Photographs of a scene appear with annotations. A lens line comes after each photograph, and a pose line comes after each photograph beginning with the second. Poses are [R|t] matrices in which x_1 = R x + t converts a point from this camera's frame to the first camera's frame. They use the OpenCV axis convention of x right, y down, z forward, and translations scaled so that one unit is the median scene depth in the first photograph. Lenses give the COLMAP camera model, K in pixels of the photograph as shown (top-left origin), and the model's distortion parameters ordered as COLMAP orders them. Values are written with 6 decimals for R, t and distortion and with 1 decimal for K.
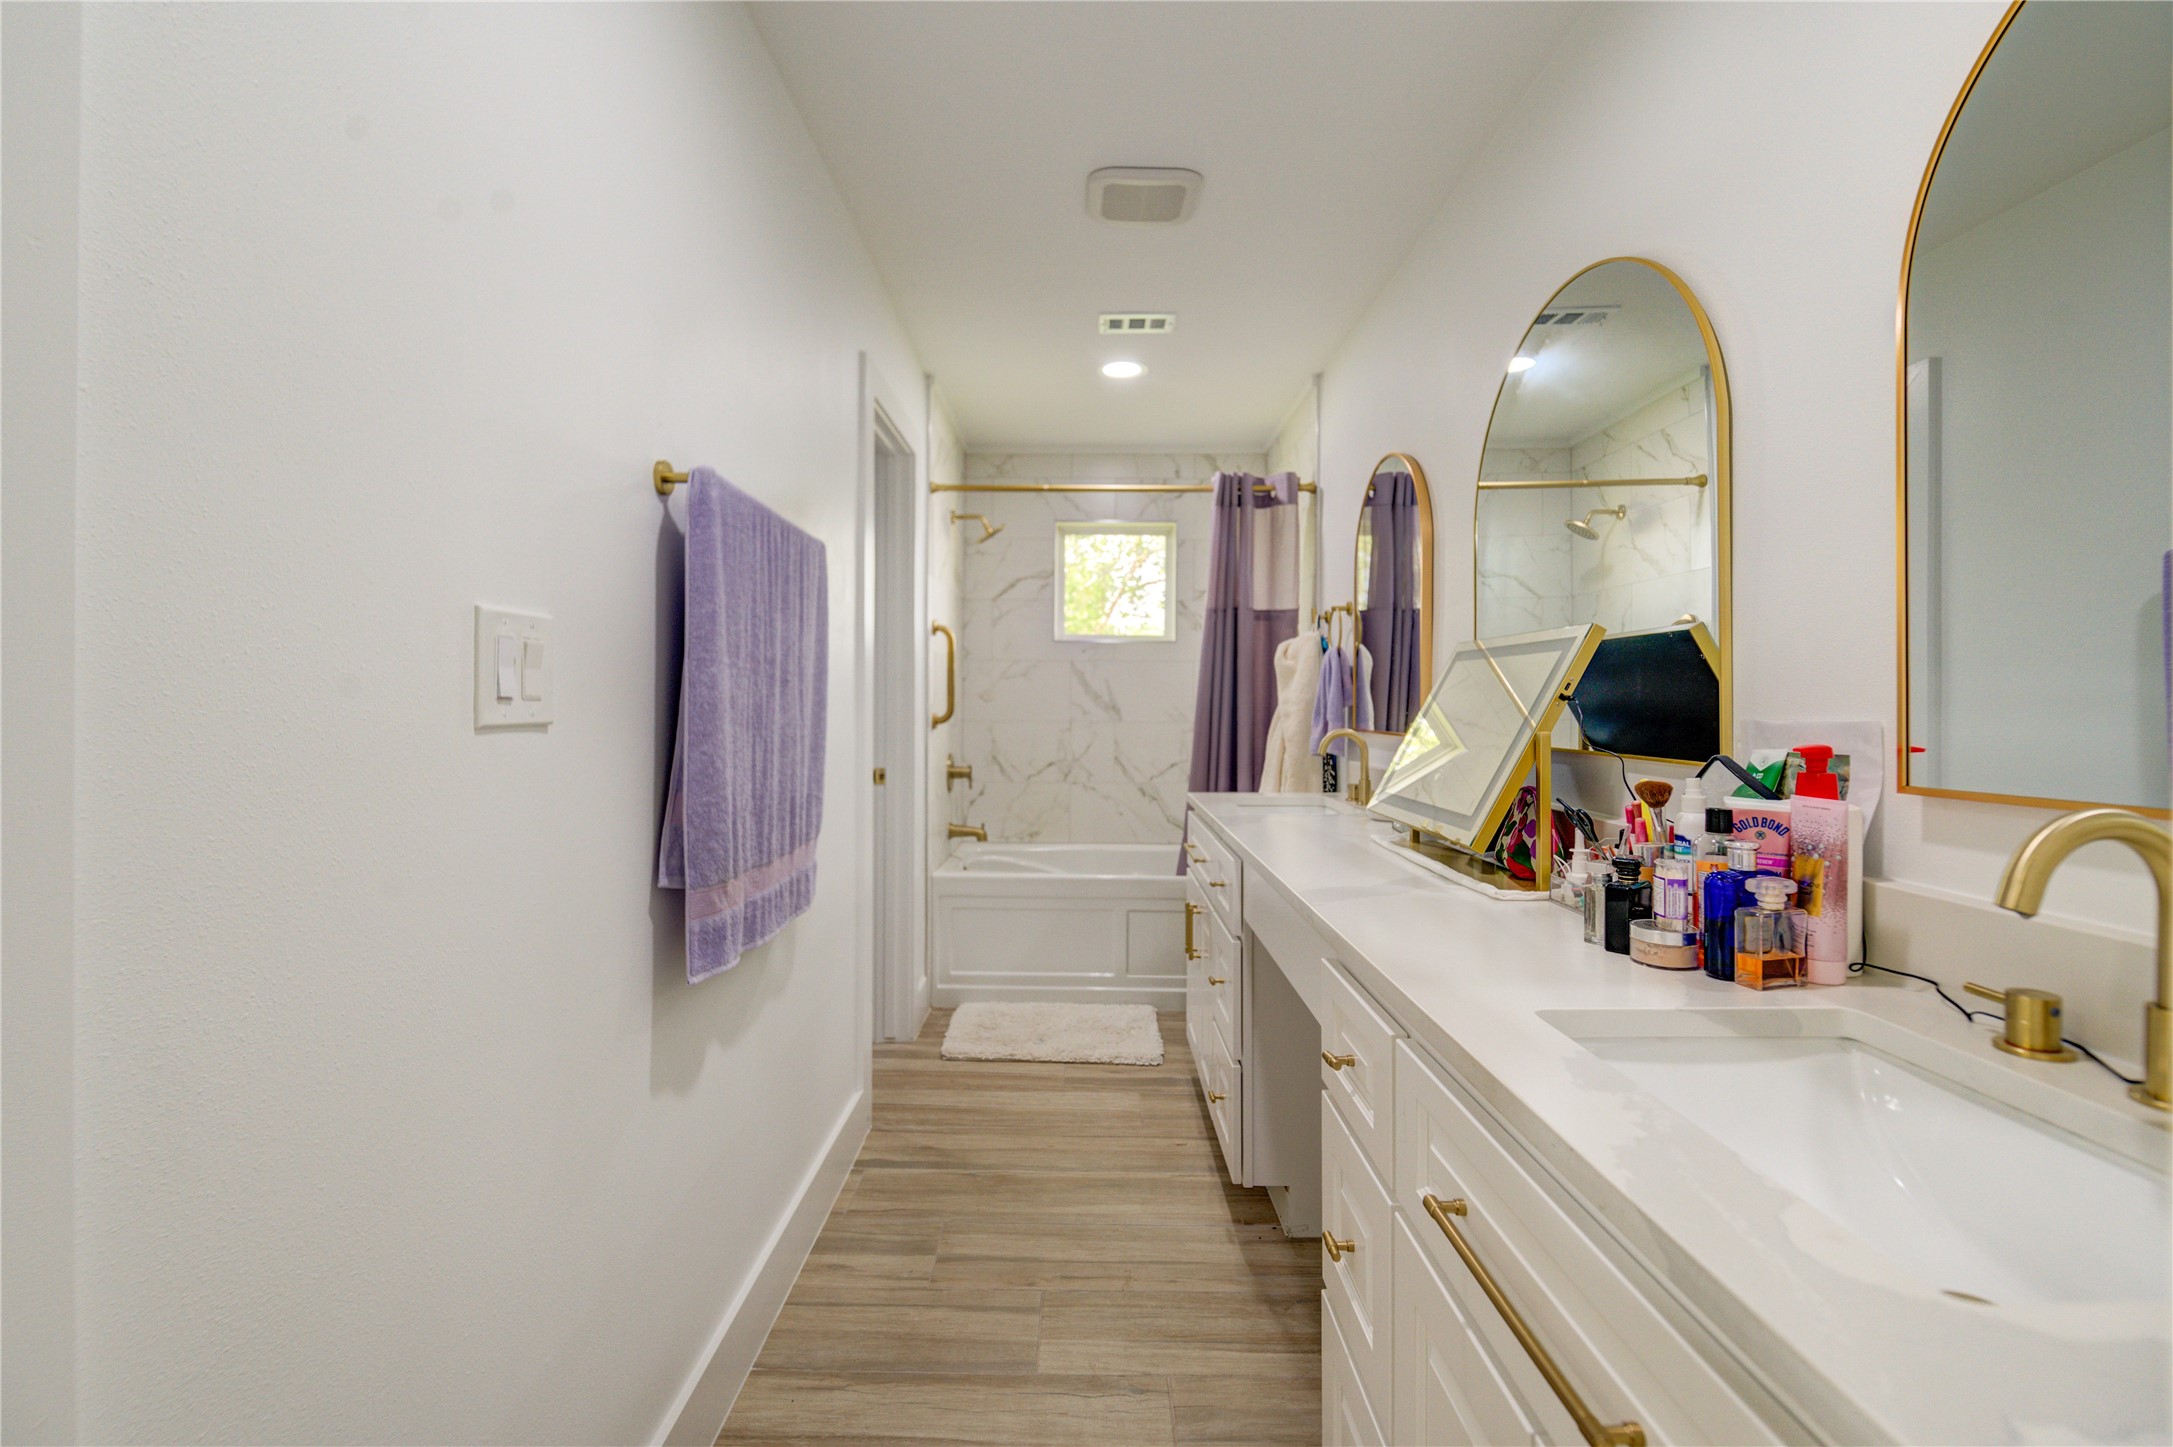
lens RADIAL K [[908.5, 0, 1086.7], [0, 908.5, 693.9], [0, 0, 1]] dist [-0.008876, -0.000898]
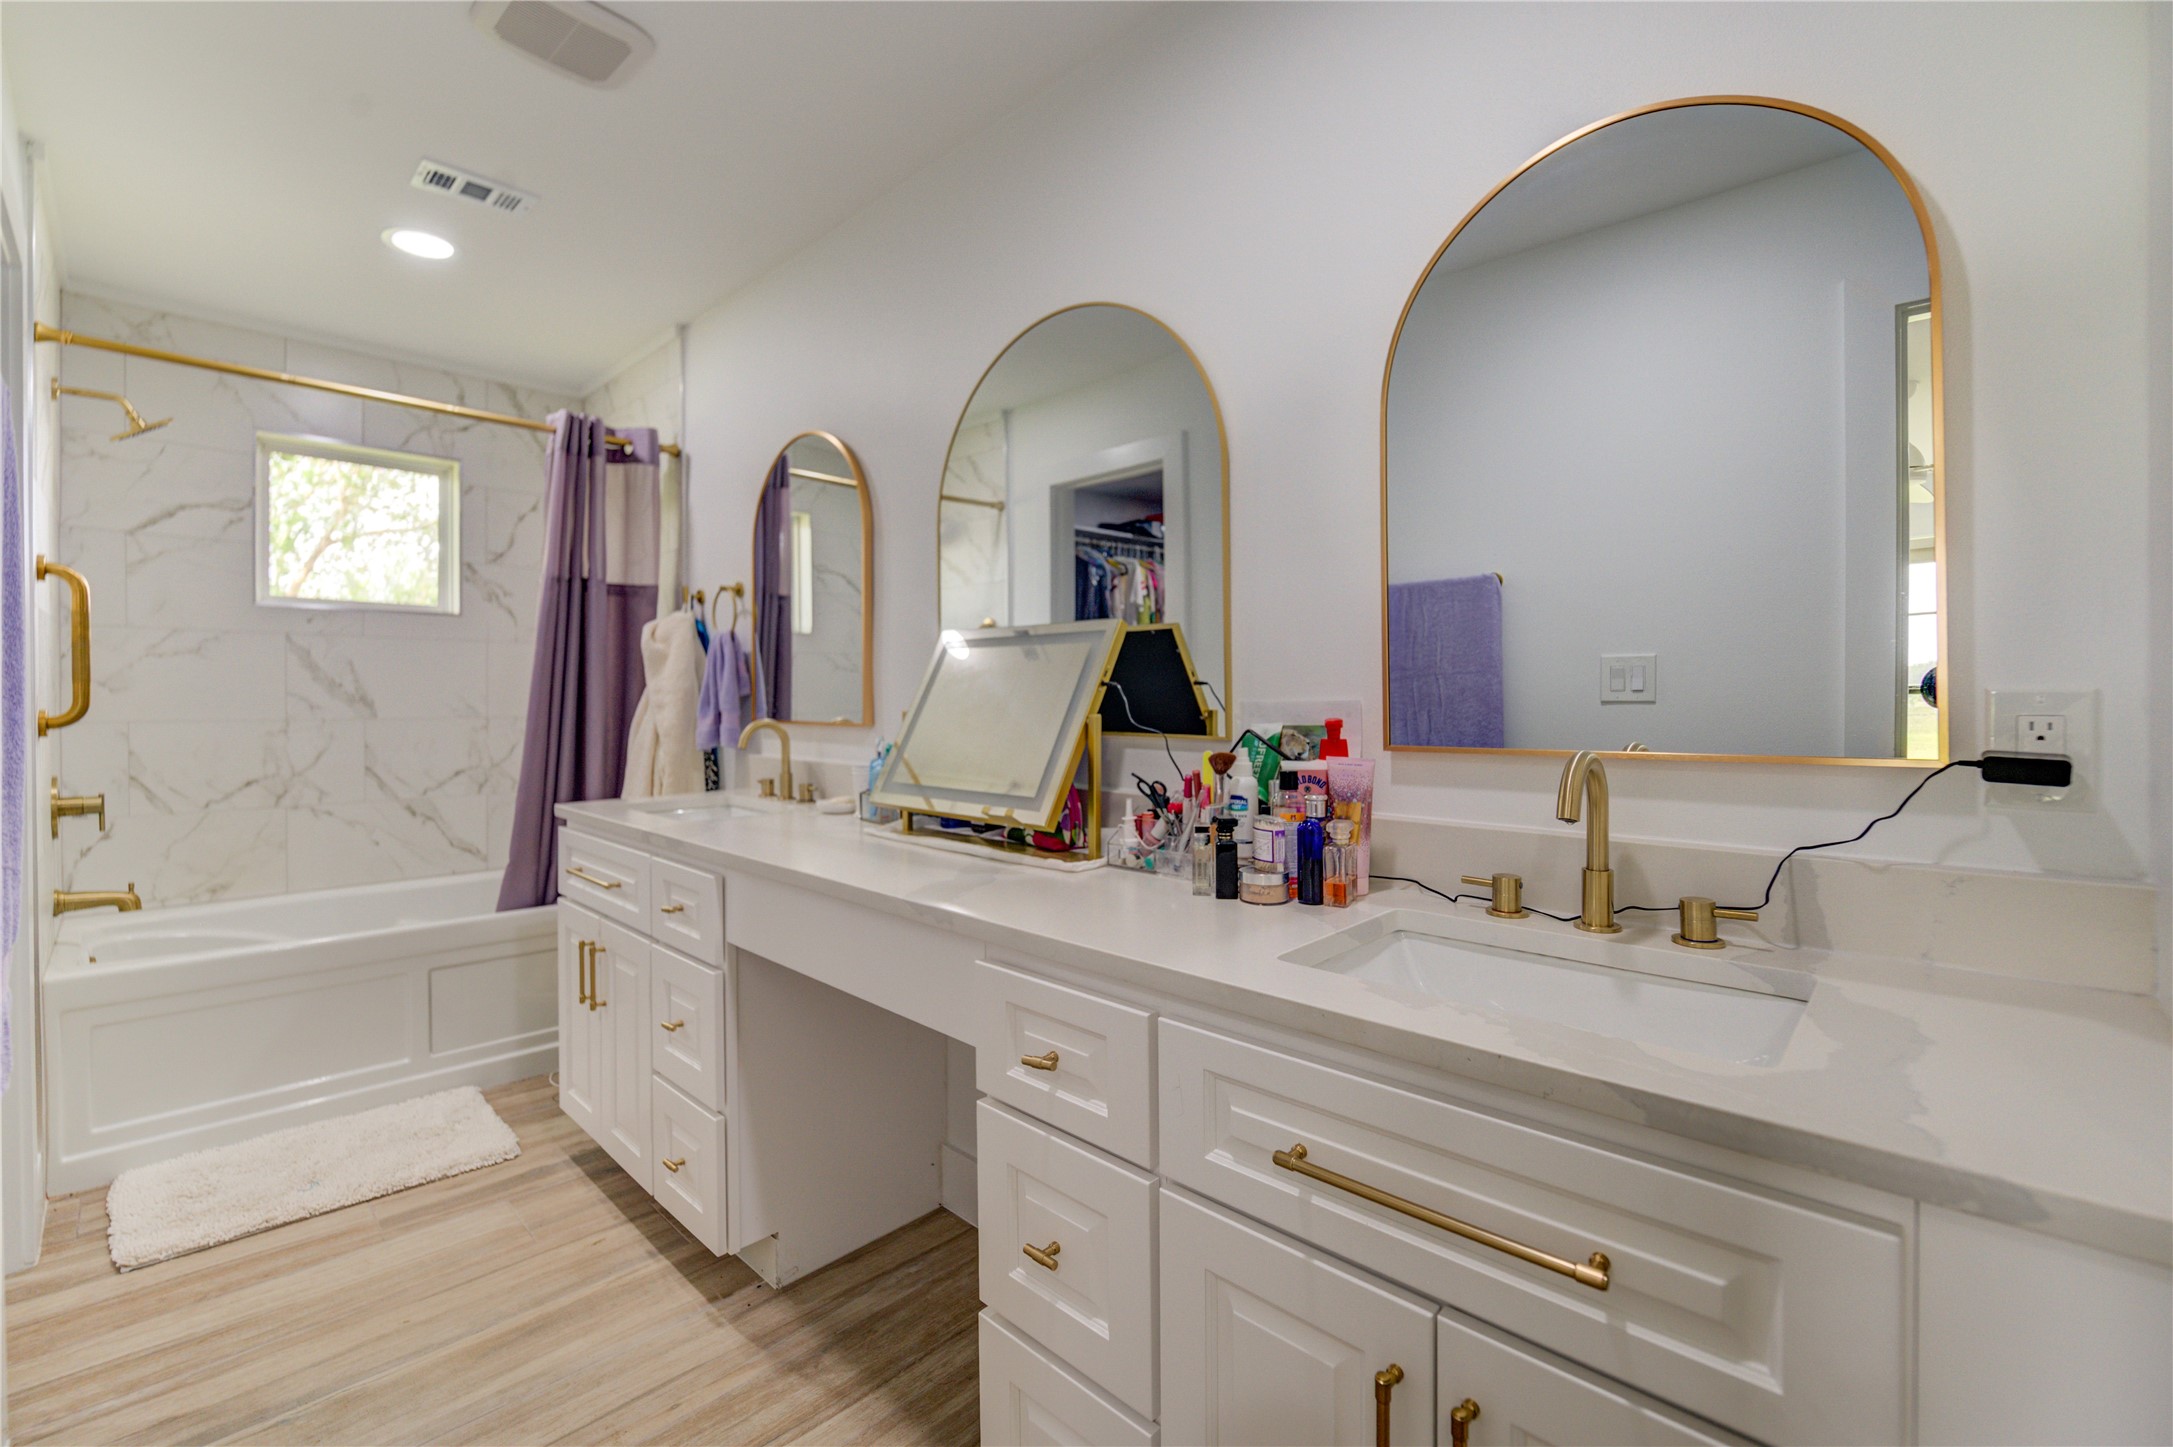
lens RADIAL K [[908.5, 0, 1086.7], [0, 908.5, 693.9], [0, 0, 1]] dist [-0.008876, -0.000898]
pose [[0.694278, -0.002199, 0.719703, -0.133488], [-0.004127, 0.999967, 0.007036, 0.004108], [-0.719695, -0.007855, 0.694246, 0.108367]]
